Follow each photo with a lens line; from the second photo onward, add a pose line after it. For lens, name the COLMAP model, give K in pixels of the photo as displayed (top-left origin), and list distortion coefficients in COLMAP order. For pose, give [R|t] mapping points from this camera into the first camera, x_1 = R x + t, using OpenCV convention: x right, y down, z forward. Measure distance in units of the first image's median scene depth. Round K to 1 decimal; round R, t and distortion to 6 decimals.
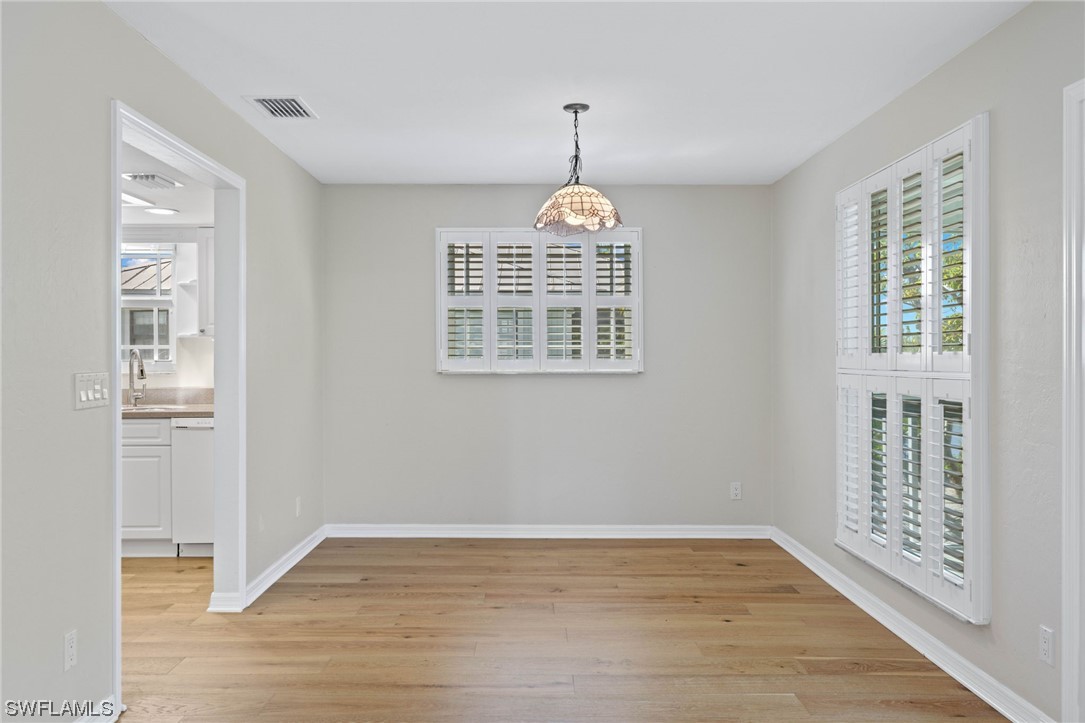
lens RADIAL K [[848.1, 0, 528.2], [0, 848.1, 356.1], [0, 0, 1]] dist [0.003311, 0.001474]
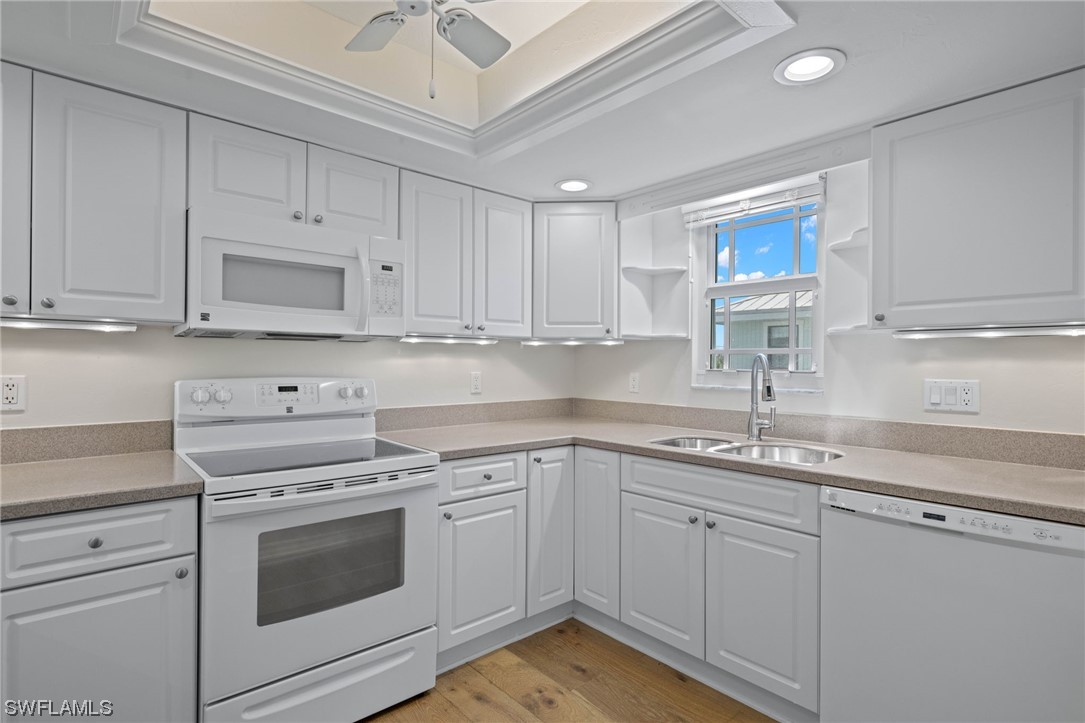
lens RADIAL K [[534.5, 0, 542.5], [0, 534.5, 361.5], [0, 0, 1]] dist [-0.001571, -0.000196]
pose [[0.664082, 0.006710, -0.747630, -0.296609], [-0.009564, 0.999954, 0.000479, -0.000454], [0.747599, 0.006832, 0.664115, 0.670245]]
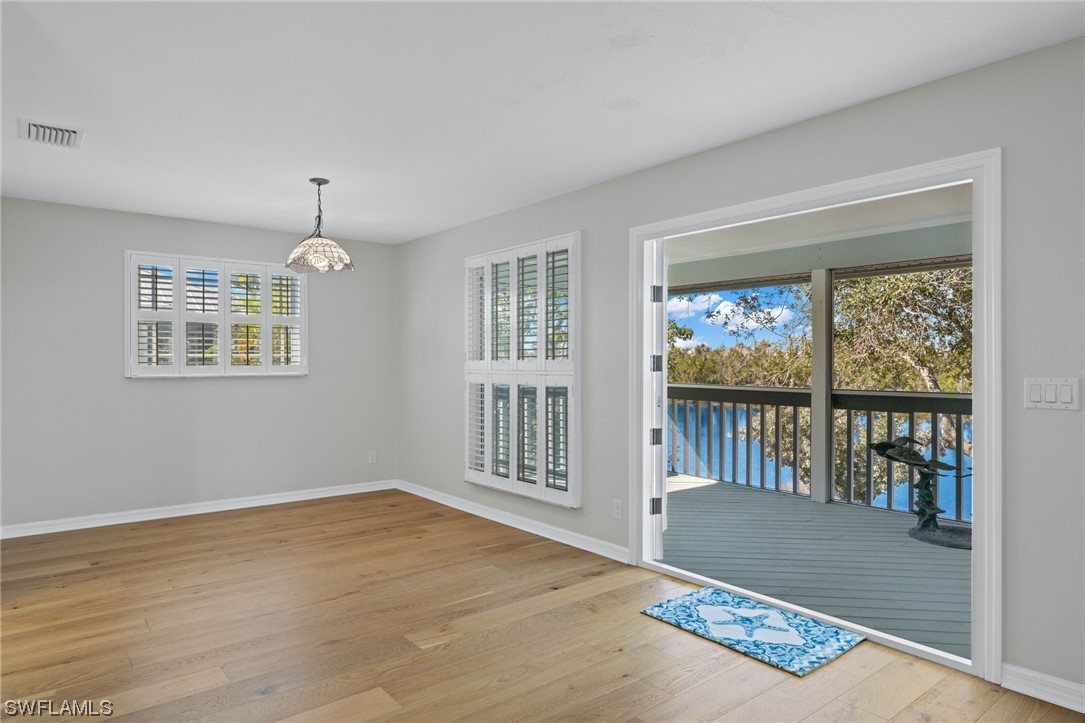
lens RADIAL K [[652.3, 0, 537.9], [0, 652.3, 356.0], [0, 0, 1]] dist [0.000936, 0.000500]
pose [[0.778511, 0.005621, 0.627606, -0.259008], [0.001747, 0.999937, -0.011123, 0.001621], [-0.627628, 0.009756, 0.778452, -0.030693]]
